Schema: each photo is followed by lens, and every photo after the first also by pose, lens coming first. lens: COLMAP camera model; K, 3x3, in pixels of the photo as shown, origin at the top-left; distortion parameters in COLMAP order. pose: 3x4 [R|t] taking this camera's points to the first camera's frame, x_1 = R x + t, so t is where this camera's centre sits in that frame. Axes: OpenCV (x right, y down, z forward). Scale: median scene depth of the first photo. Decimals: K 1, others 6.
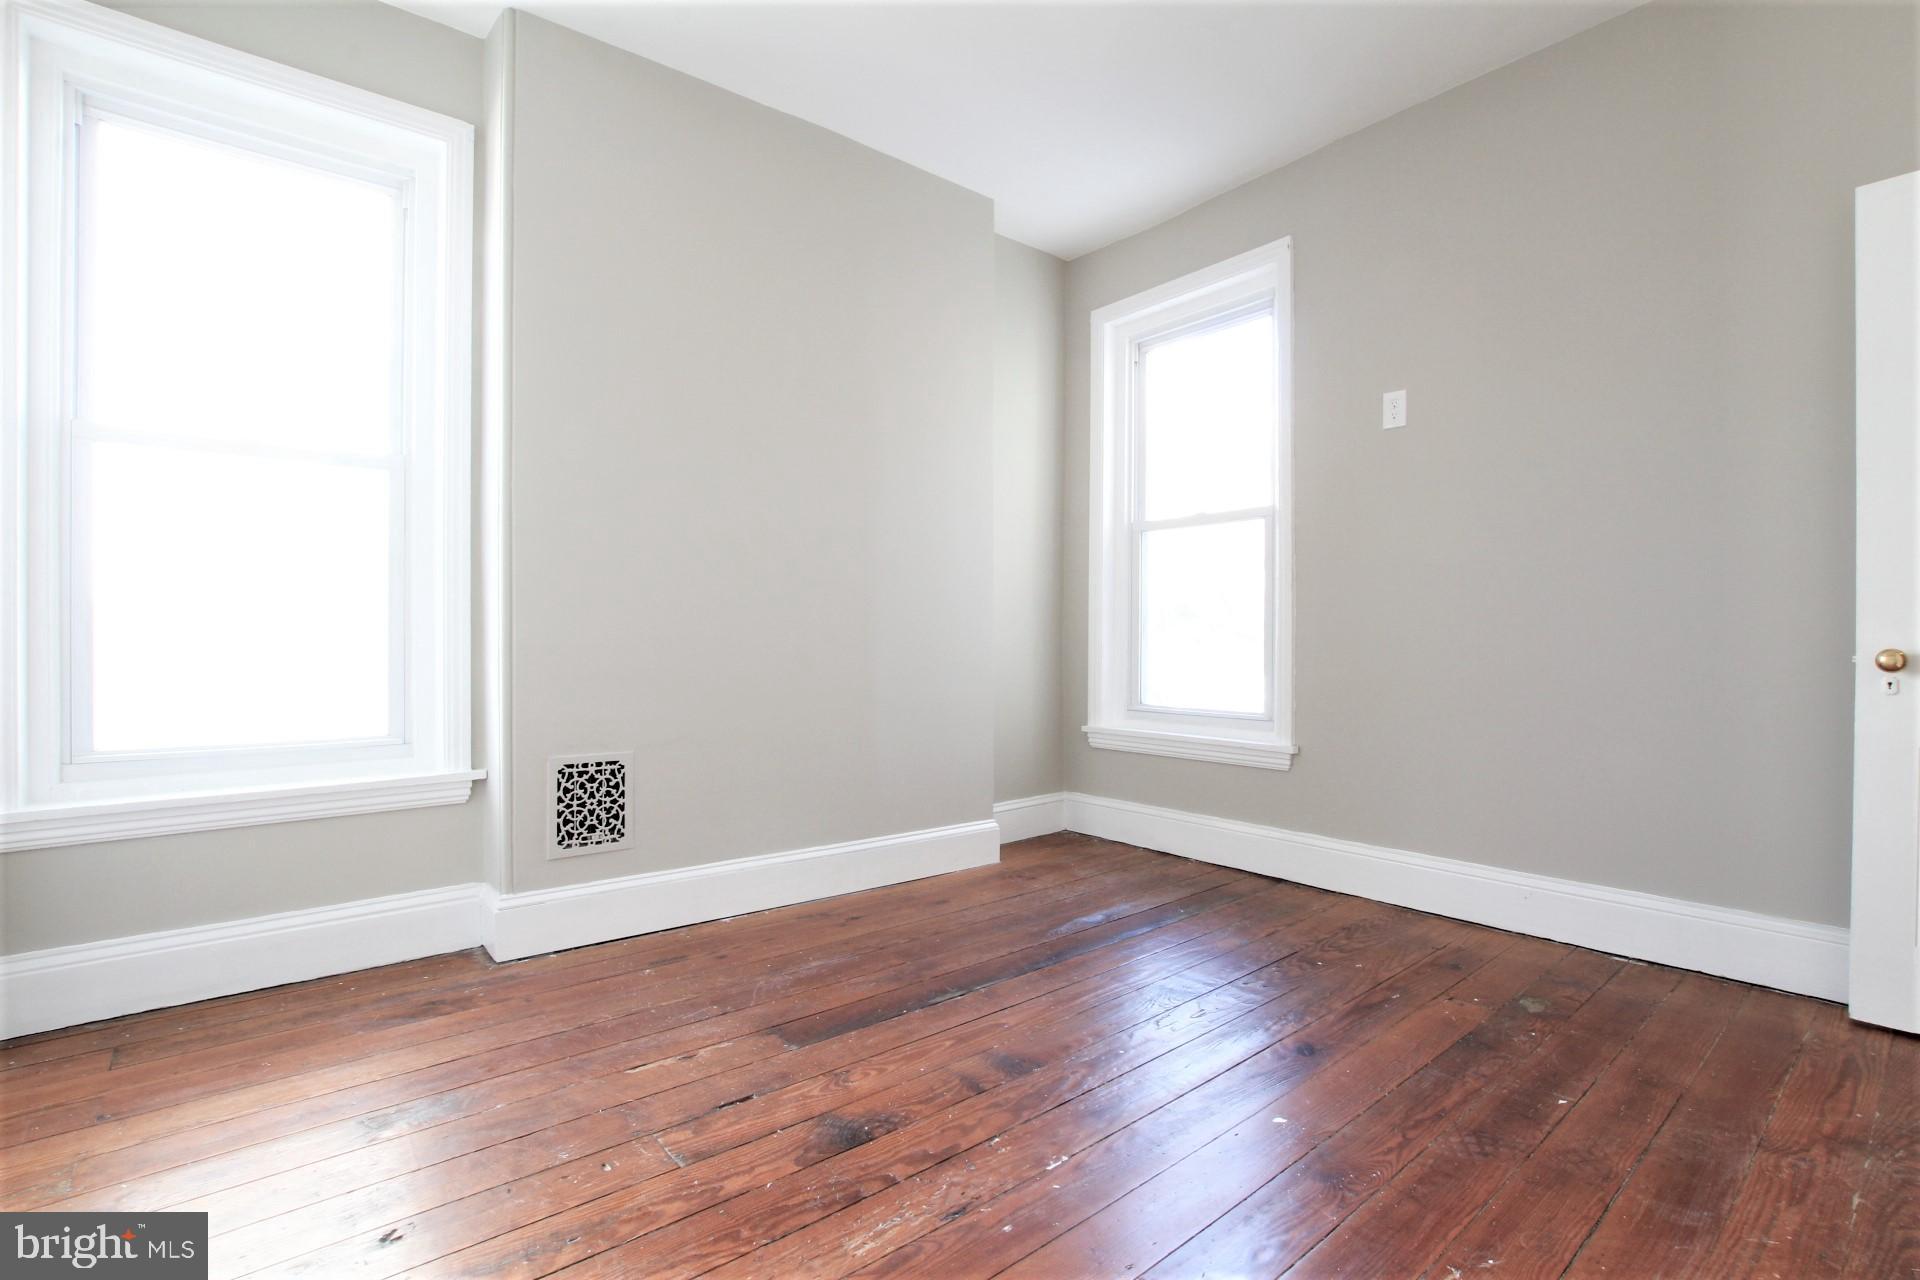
lens RADIAL K [[897.1, 0, 972.6], [0, 897.1, 642.5], [0, 0, 1]] dist [-0.018340, 0.000542]
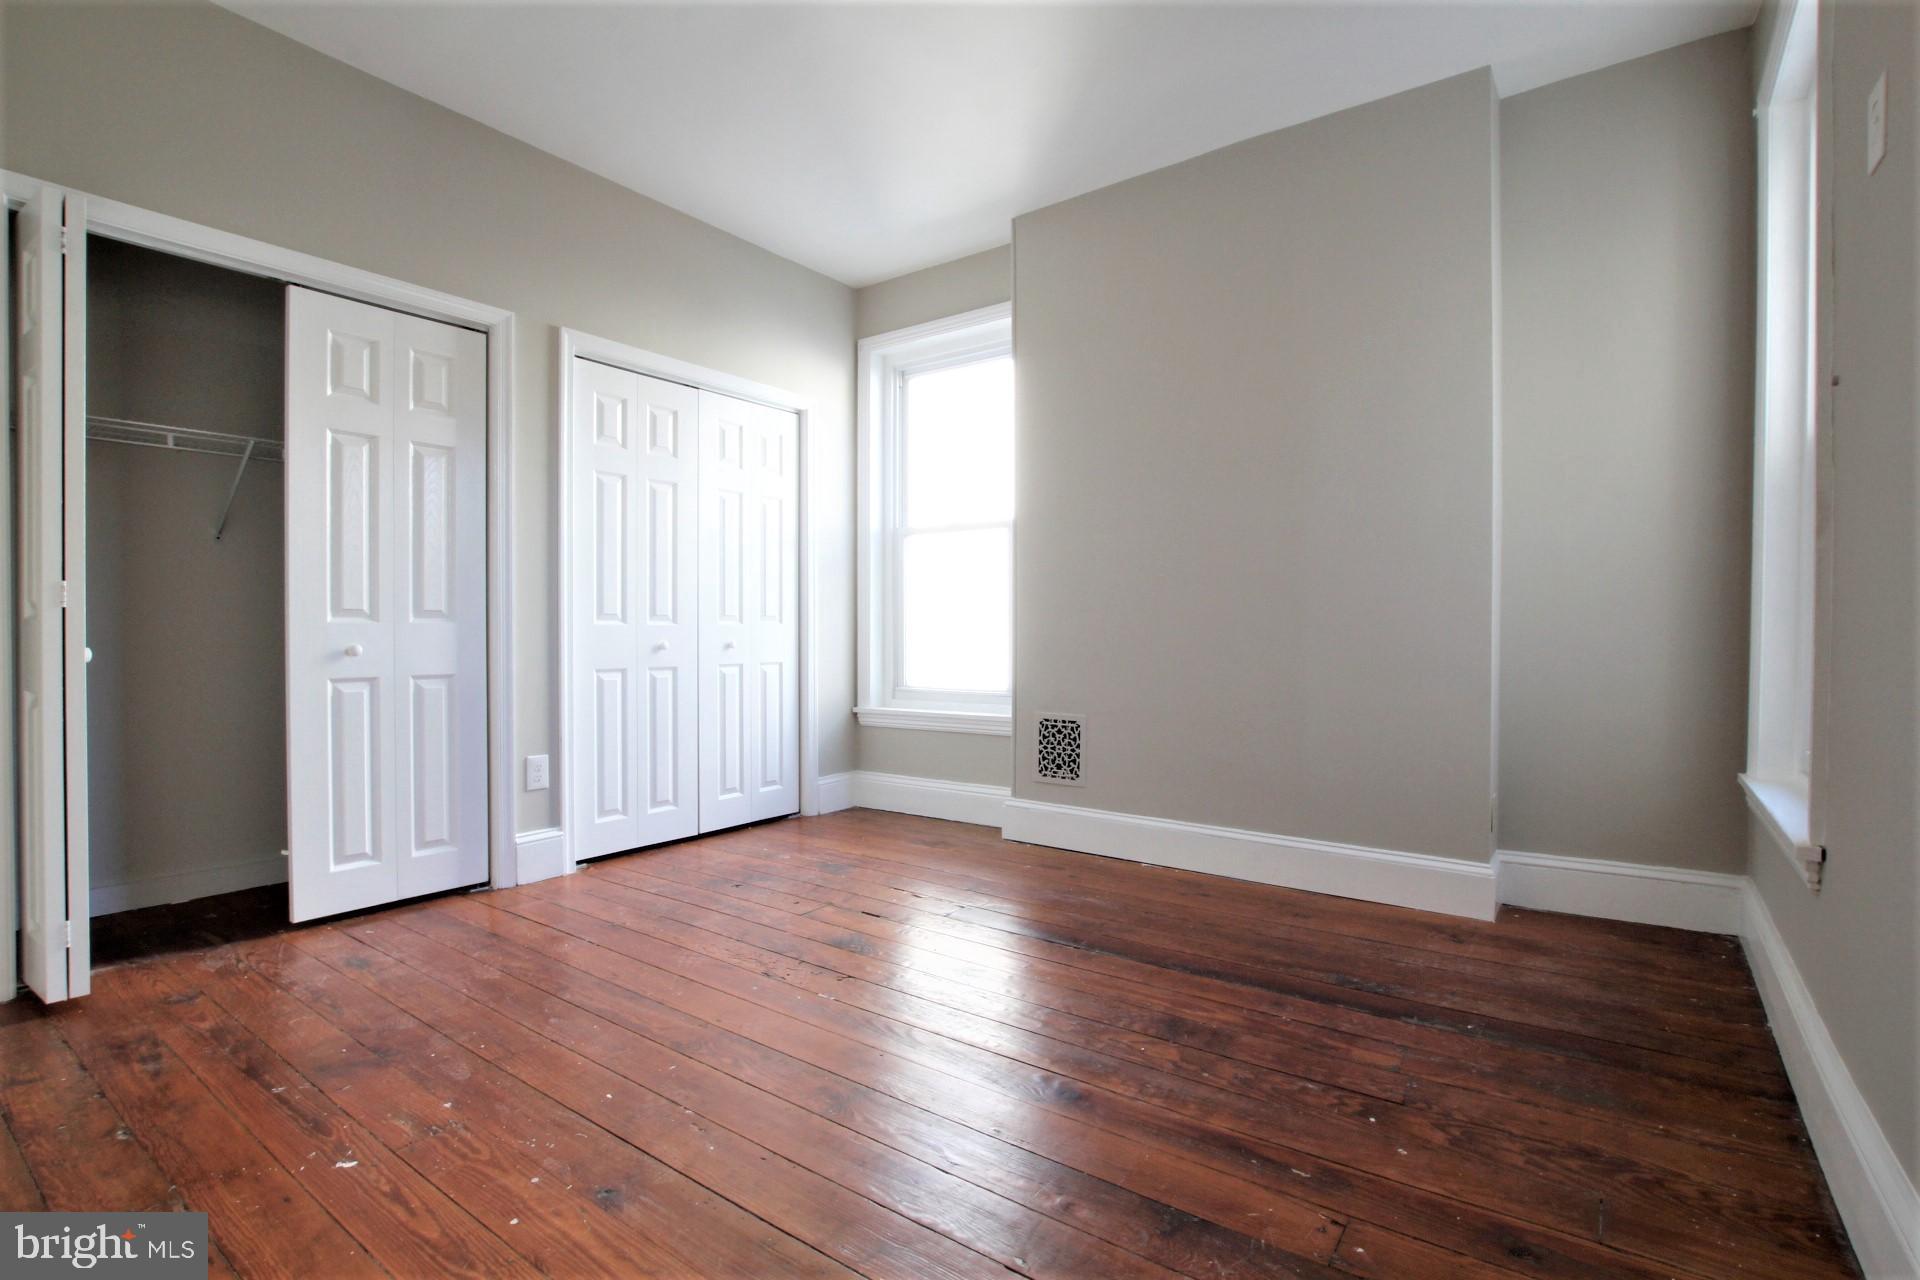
lens RADIAL K [[897.1, 0, 972.6], [0, 897.1, 642.5], [0, 0, 1]] dist [-0.018340, 0.000542]
pose [[0.227925, 0.005122, -0.973665, 0.919491], [-0.004144, 0.999982, 0.004291, 0.006511], [0.973670, 0.003057, 0.227942, 0.540702]]
